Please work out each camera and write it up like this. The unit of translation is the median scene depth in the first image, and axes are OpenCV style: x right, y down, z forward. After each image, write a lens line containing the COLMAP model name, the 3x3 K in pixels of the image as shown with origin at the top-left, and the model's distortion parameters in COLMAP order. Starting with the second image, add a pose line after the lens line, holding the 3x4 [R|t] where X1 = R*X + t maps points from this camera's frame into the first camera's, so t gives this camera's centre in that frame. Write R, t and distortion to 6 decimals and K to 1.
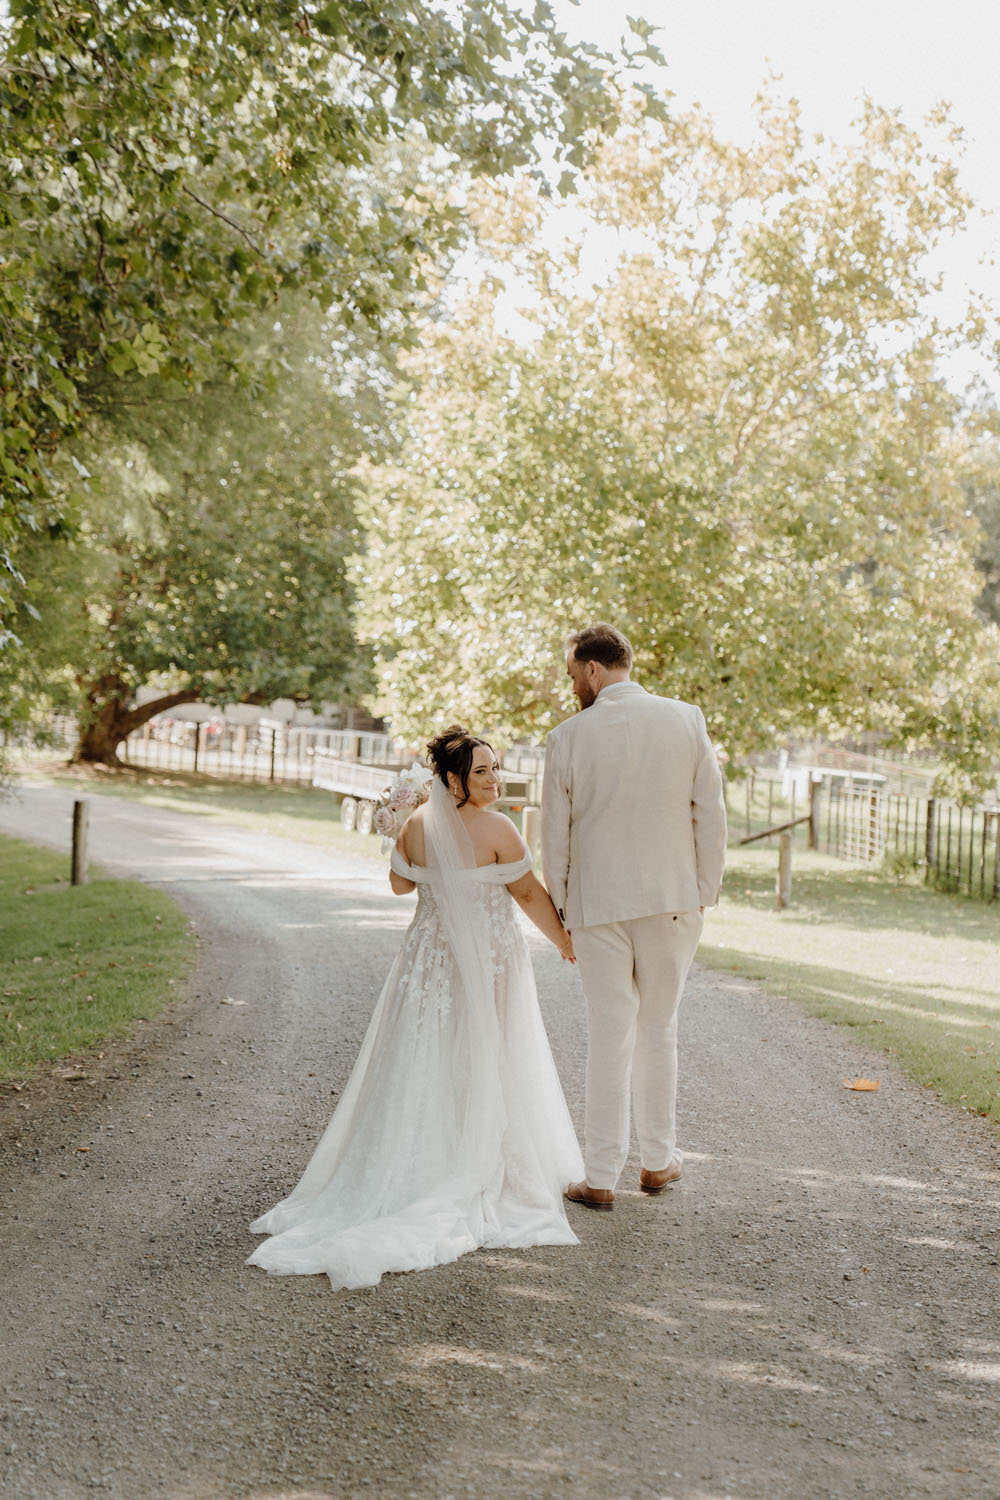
lens RADIAL K [[2768.6, 0, 499.6], [0, 2768.6, 751.8], [0, 0, 1]] dist [0.039959, 0.000000]
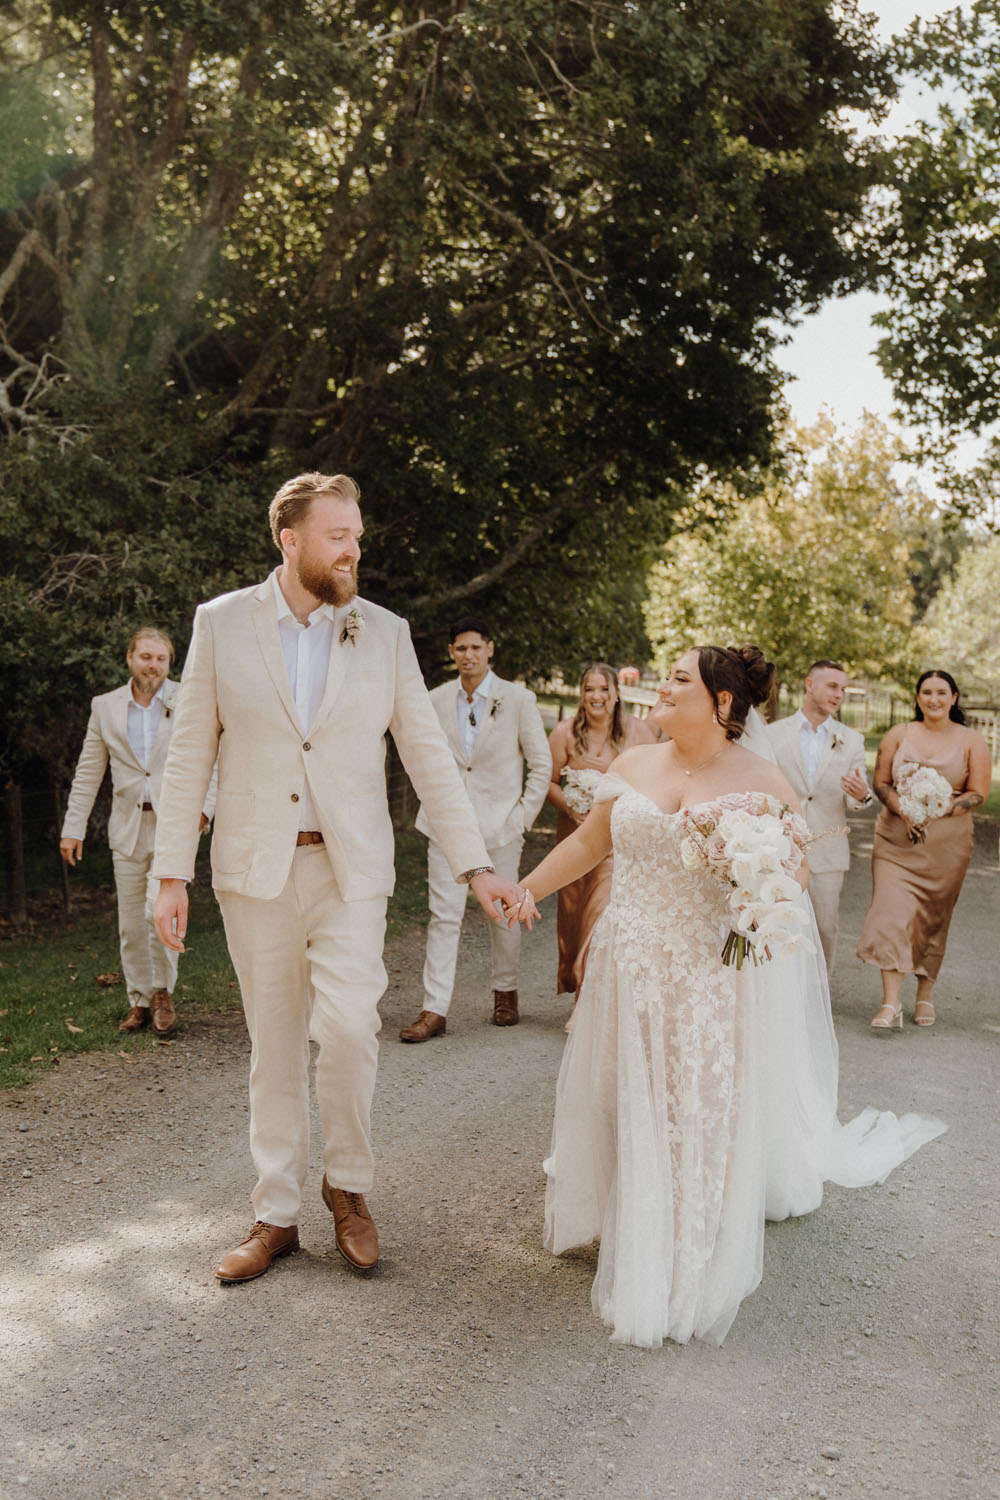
lens RADIAL K [[1532.1, 0, 501.2], [0, 1532.1, 746.5], [0, 0, 1]] dist [-0.013764, 0.000000]
pose [[0.995581, -0.007996, -0.093562, -0.057706], [0.011999, 0.999033, 0.042304, -0.004108], [0.093133, -0.043240, 0.994714, -0.351946]]
